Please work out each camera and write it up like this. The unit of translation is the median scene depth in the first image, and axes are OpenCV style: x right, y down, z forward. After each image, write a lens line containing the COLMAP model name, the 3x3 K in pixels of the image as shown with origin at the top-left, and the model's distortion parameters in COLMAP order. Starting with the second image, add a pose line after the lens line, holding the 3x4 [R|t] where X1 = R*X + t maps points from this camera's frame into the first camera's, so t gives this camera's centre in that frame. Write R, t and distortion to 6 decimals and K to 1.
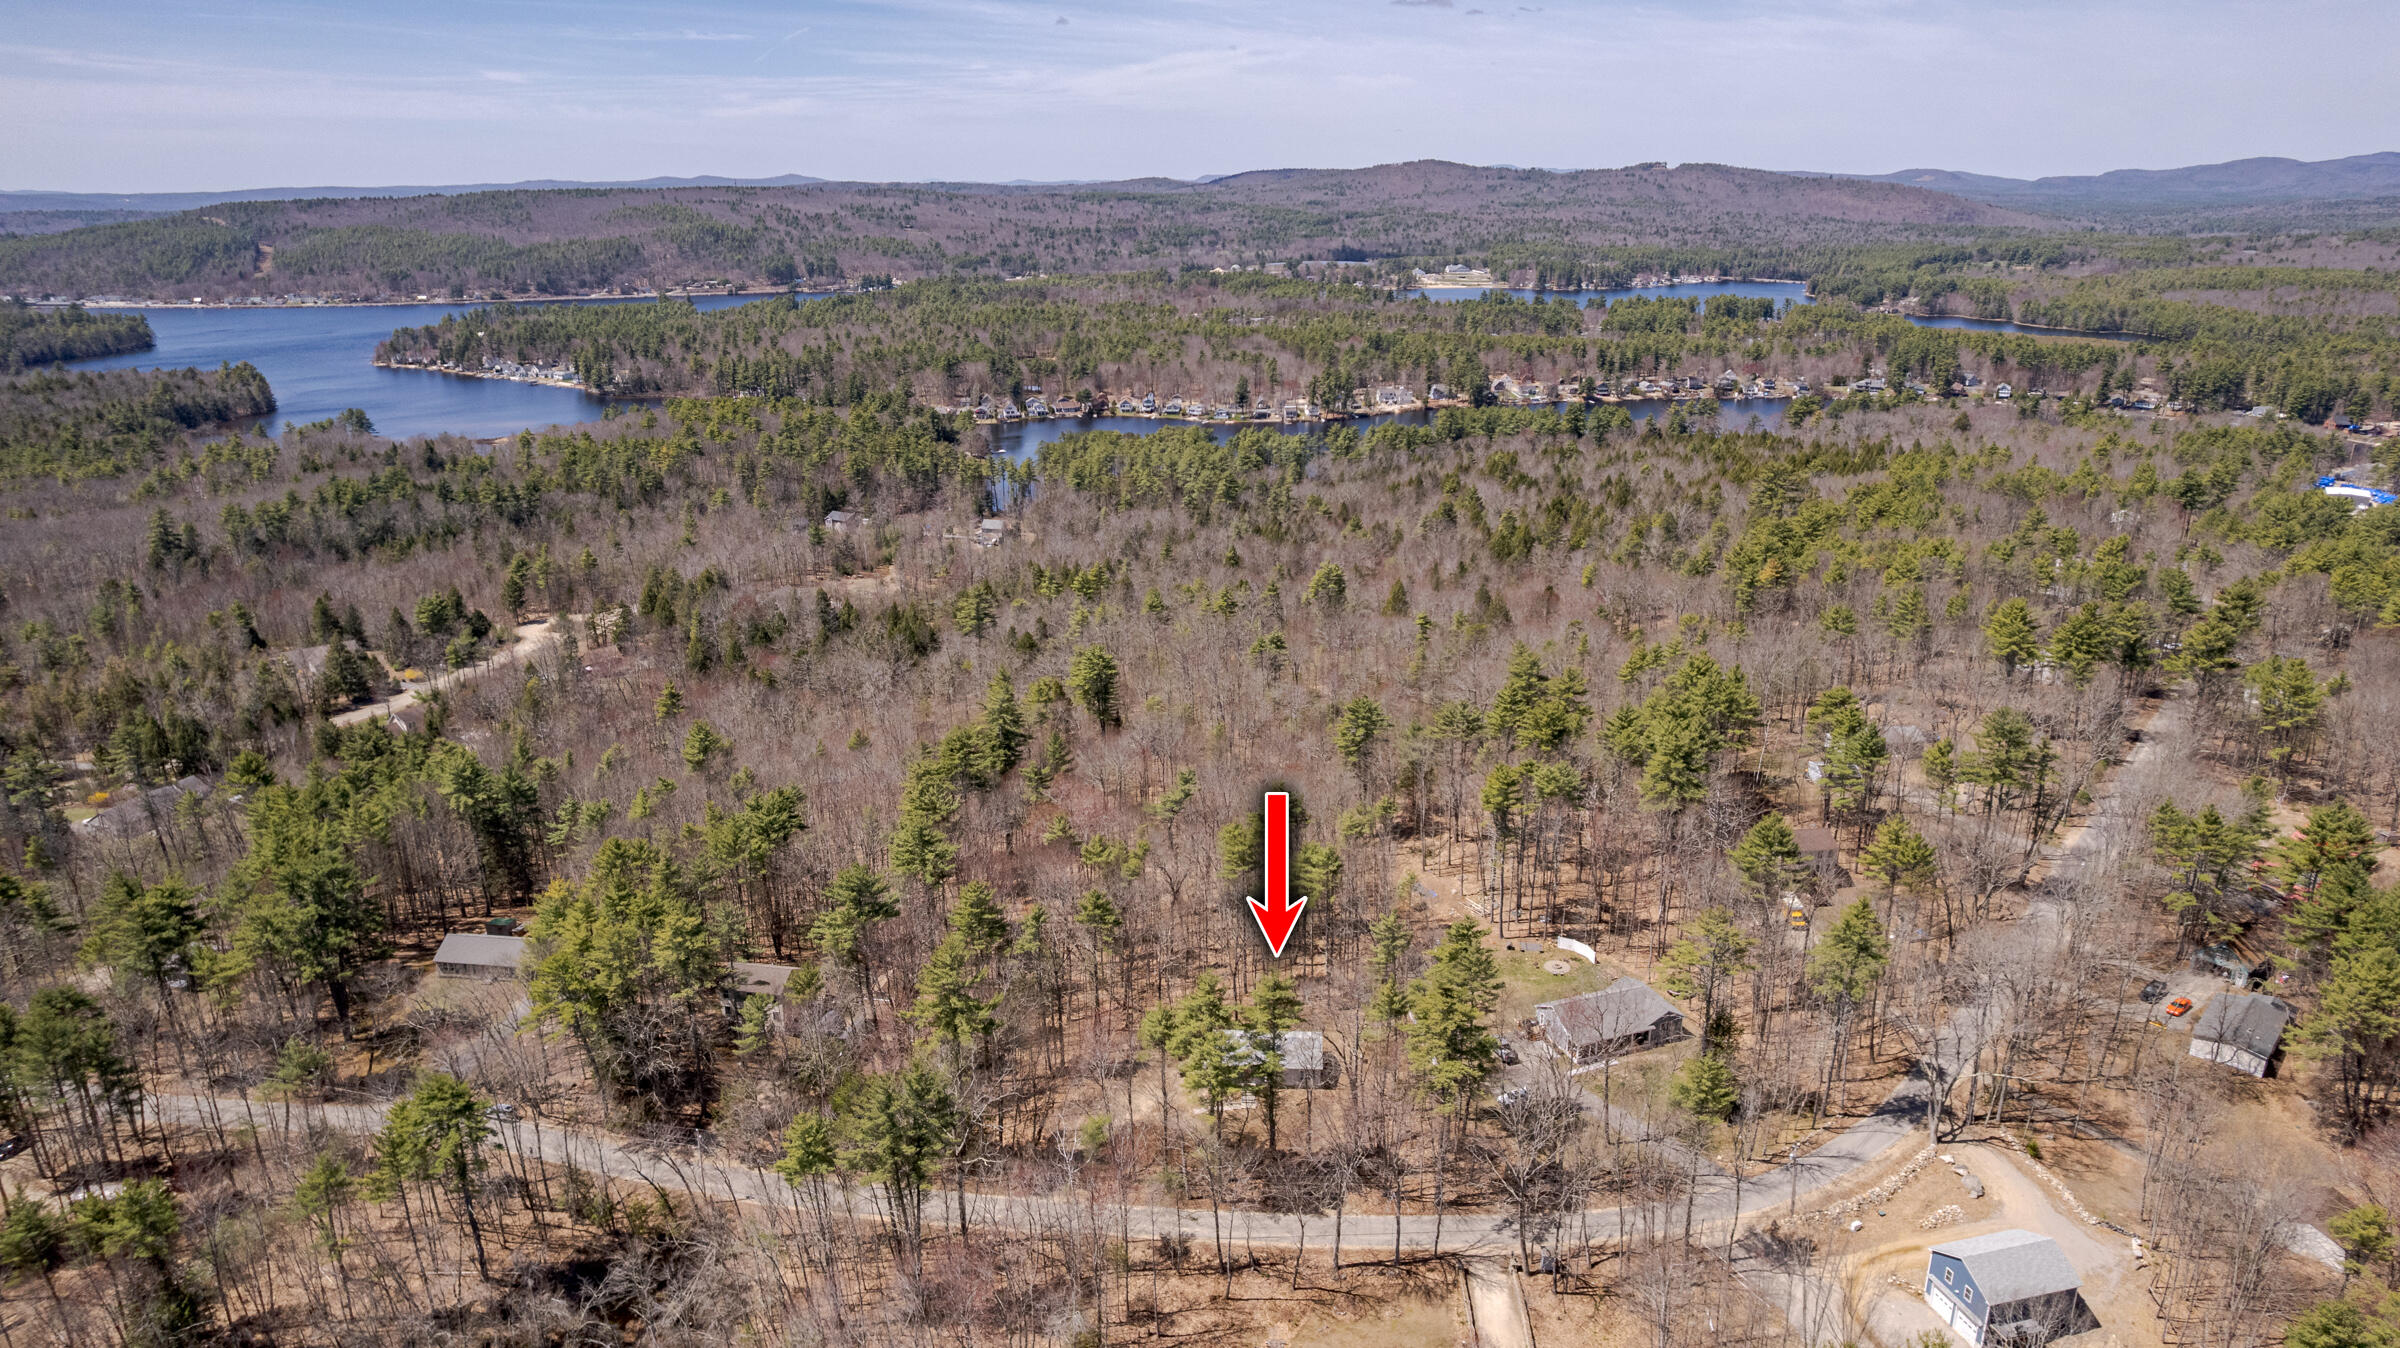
lens RADIAL K [[1523.9, 0, 1200.0], [0, 1523.9, 674.0], [0, 0, 1]] dist [-0.076533, 0.055269]
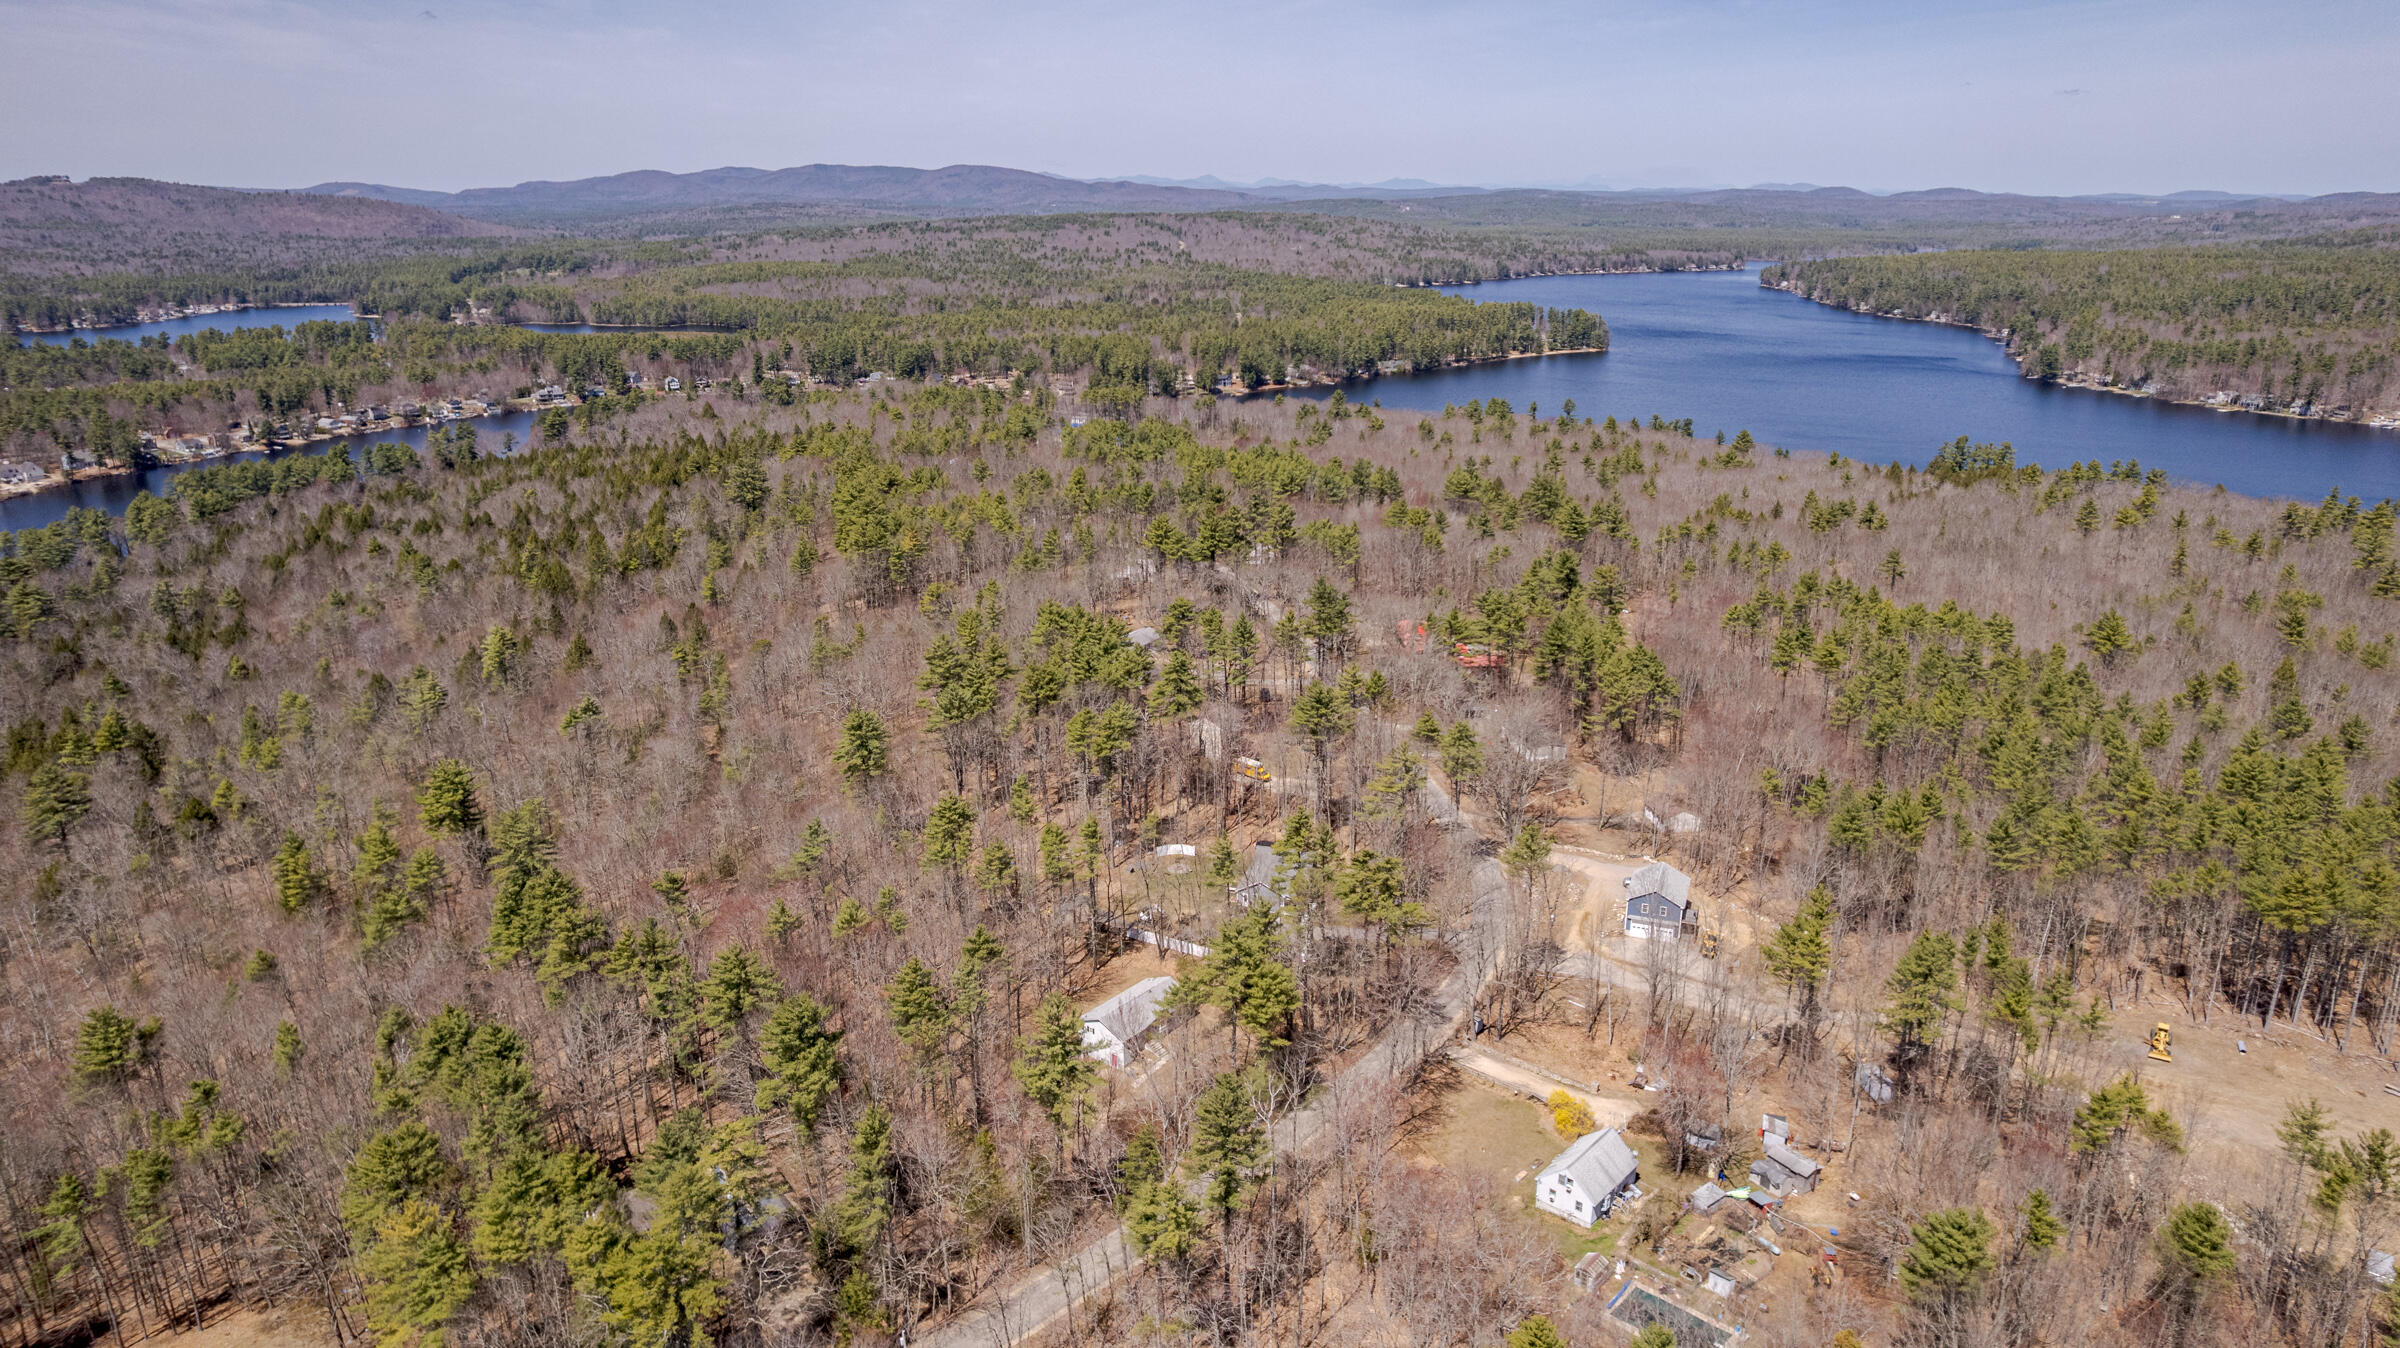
lens RADIAL K [[1523.9, 0, 1200.0], [0, 1523.9, 674.0], [0, 0, 1]] dist [-0.076533, 0.055269]
pose [[0.565330, -0.245143, 0.787596, -0.122521], [0.251514, 0.960578, 0.118449, -0.015967], [-0.785584, 0.131129, 0.604701, 0.051914]]
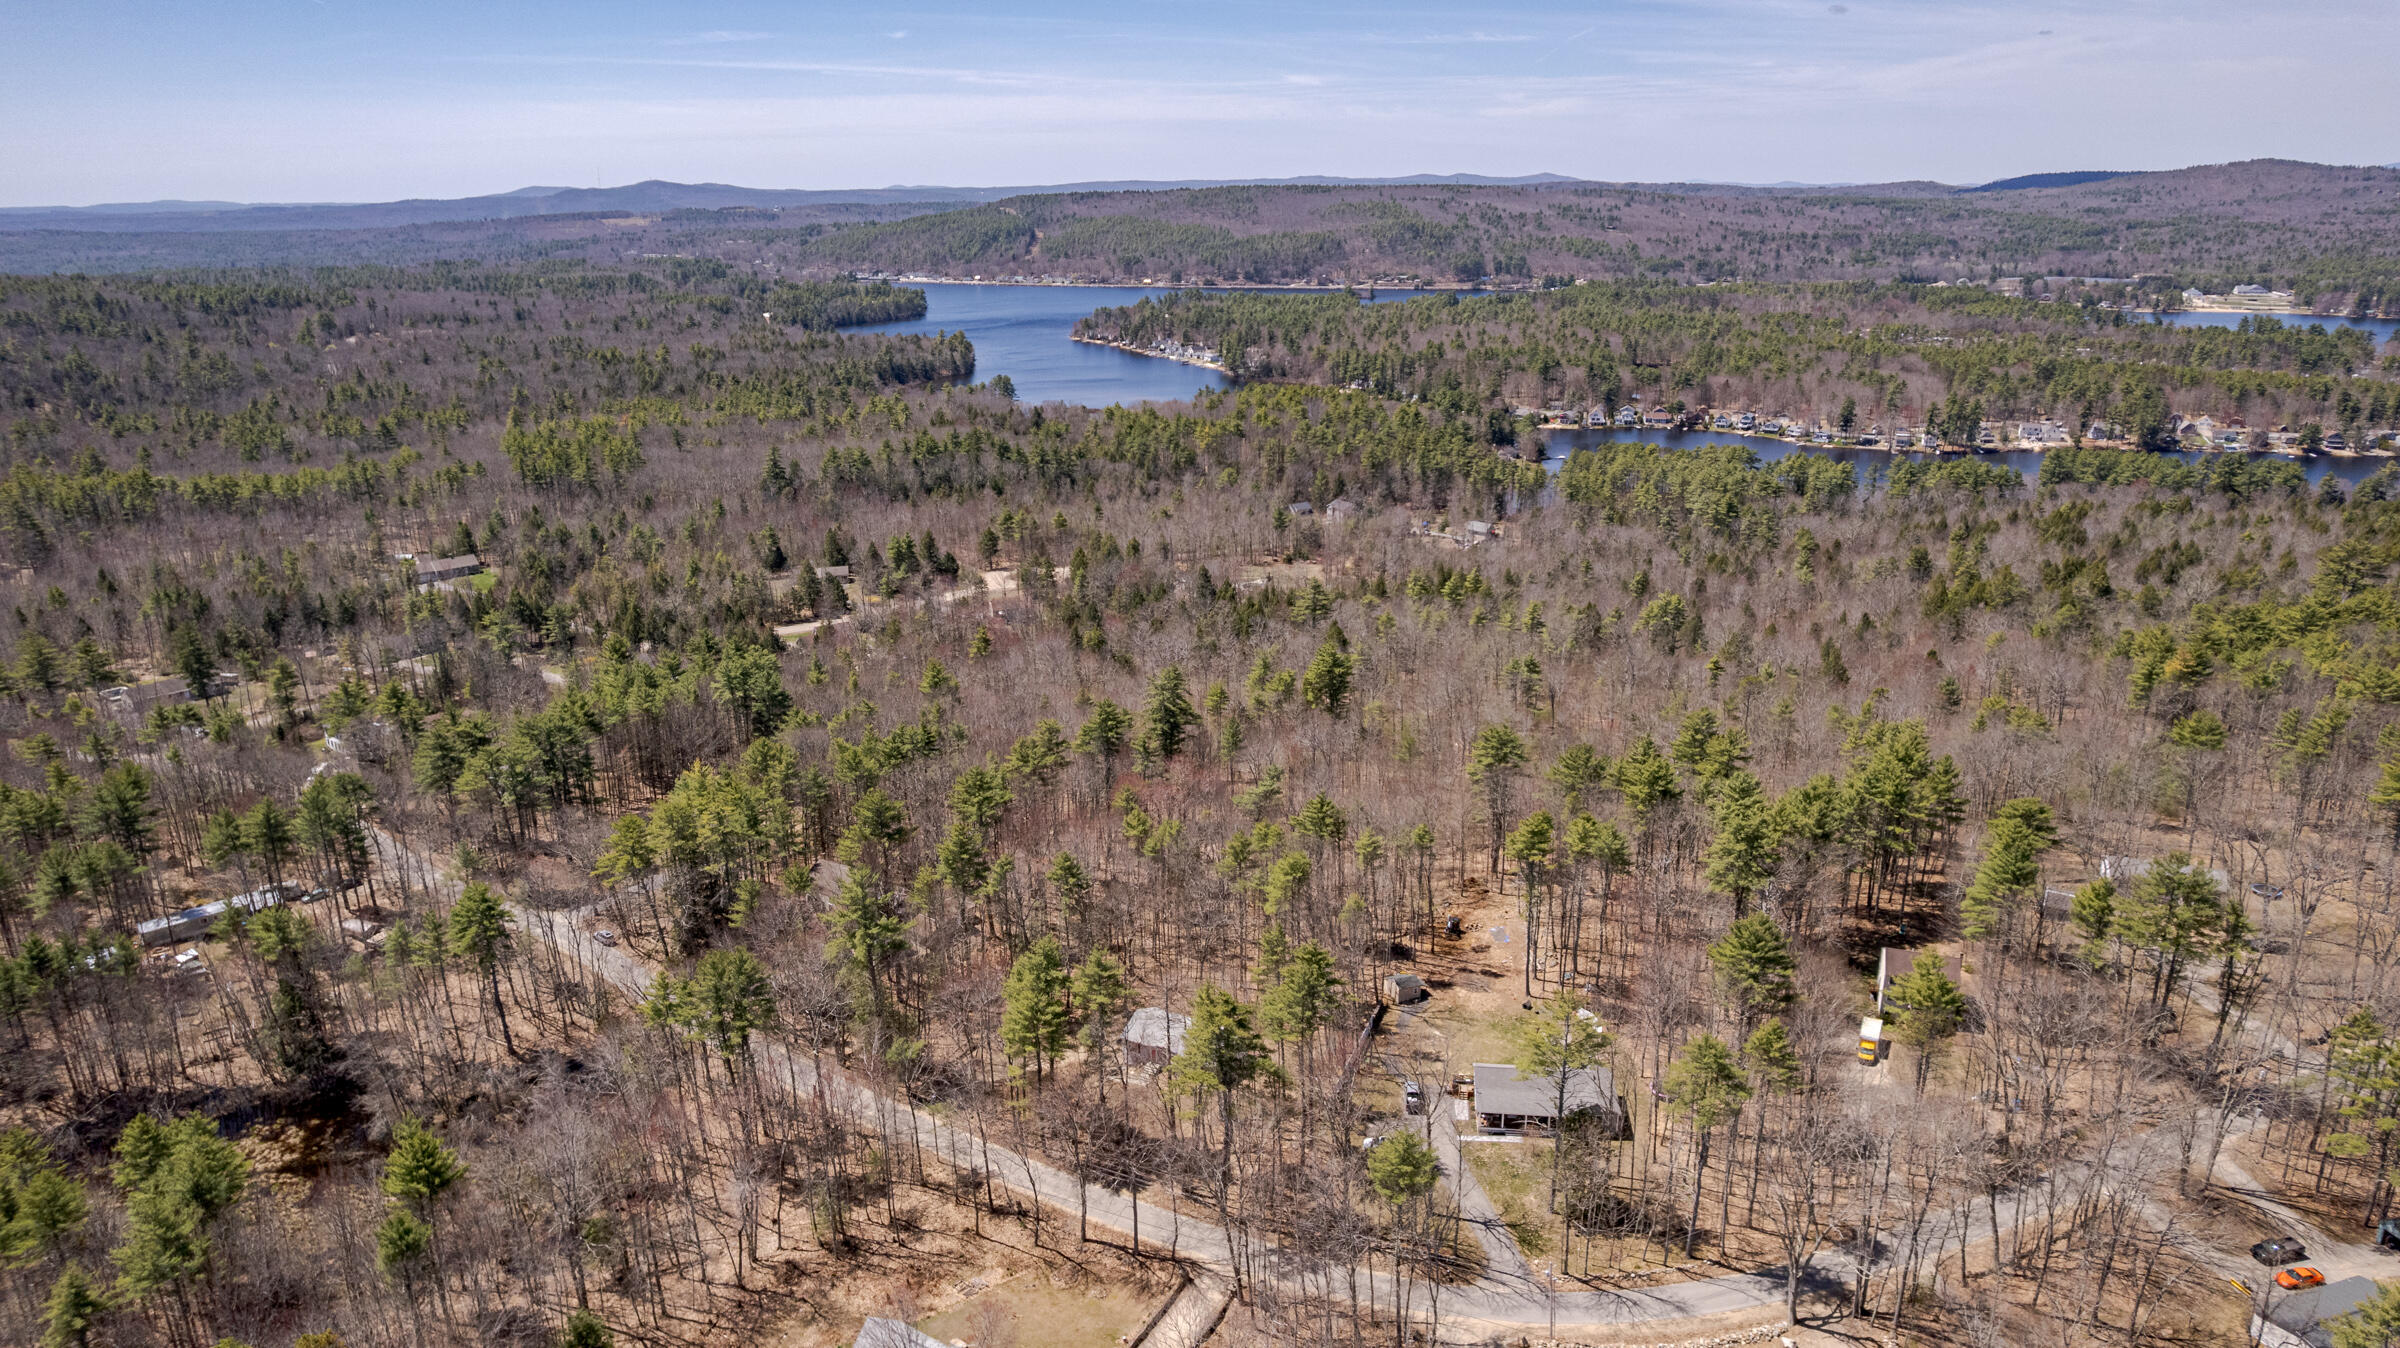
lens RADIAL K [[1523.9, 0, 1200.0], [0, 1523.9, 674.0], [0, 0, 1]] dist [-0.076533, 0.055269]
pose [[0.891297, 0.135382, -0.432738, 0.065726], [-0.135147, 0.990326, 0.031466, -0.004126], [0.432811, 0.030438, 0.900971, 0.010234]]
